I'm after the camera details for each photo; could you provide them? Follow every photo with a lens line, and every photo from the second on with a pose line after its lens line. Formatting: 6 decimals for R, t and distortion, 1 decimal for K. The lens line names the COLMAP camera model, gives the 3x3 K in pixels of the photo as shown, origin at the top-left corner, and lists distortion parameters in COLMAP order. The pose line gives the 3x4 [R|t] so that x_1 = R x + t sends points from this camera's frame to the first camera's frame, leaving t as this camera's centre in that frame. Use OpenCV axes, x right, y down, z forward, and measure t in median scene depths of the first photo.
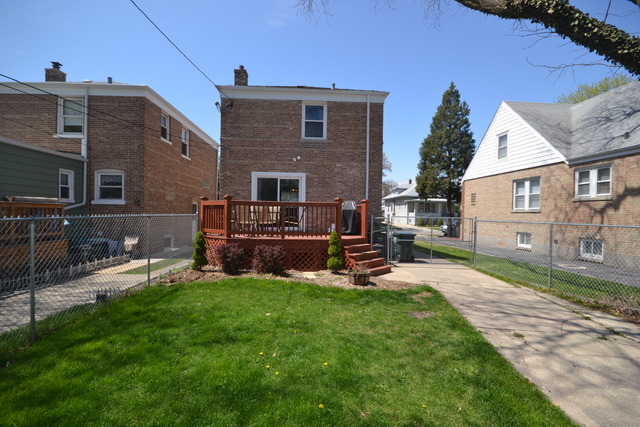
lens RADIAL K [[283.6, 0, 313.5], [0, 283.6, 215.1], [0, 0, 1]] dist [0.000737, -0.007339]
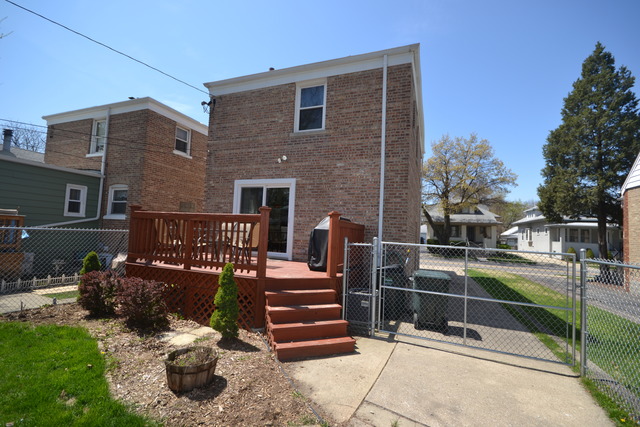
lens RADIAL K [[283.6, 0, 318.5], [0, 283.6, 215.2], [0, 0, 1]] dist [0.000737, -0.007339]
pose [[0.915601, 0.000593, -0.402088, 0.314907], [-0.034434, 0.996441, -0.076940, -0.001365], [0.400611, 0.084292, 0.912363, 0.370994]]
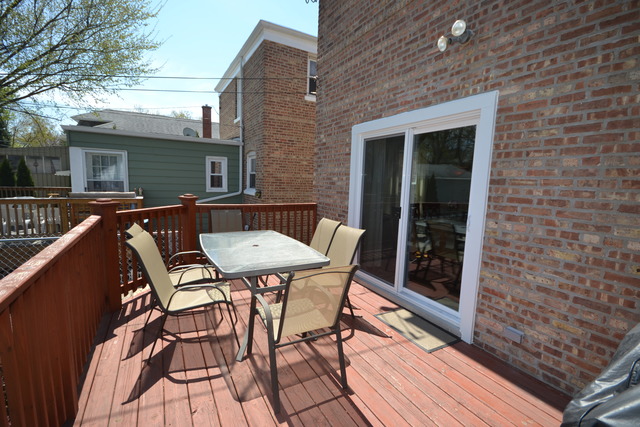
lens RADIAL K [[283.6, 0, 319.6], [0, 283.6, 215.8], [0, 0, 1]] dist [0.000737, -0.007339]
pose [[0.455427, 0.111691, -0.883239, 0.111680], [-0.033401, 0.993544, 0.108417, -0.071558], [0.889646, -0.019875, 0.456217, 0.775875]]
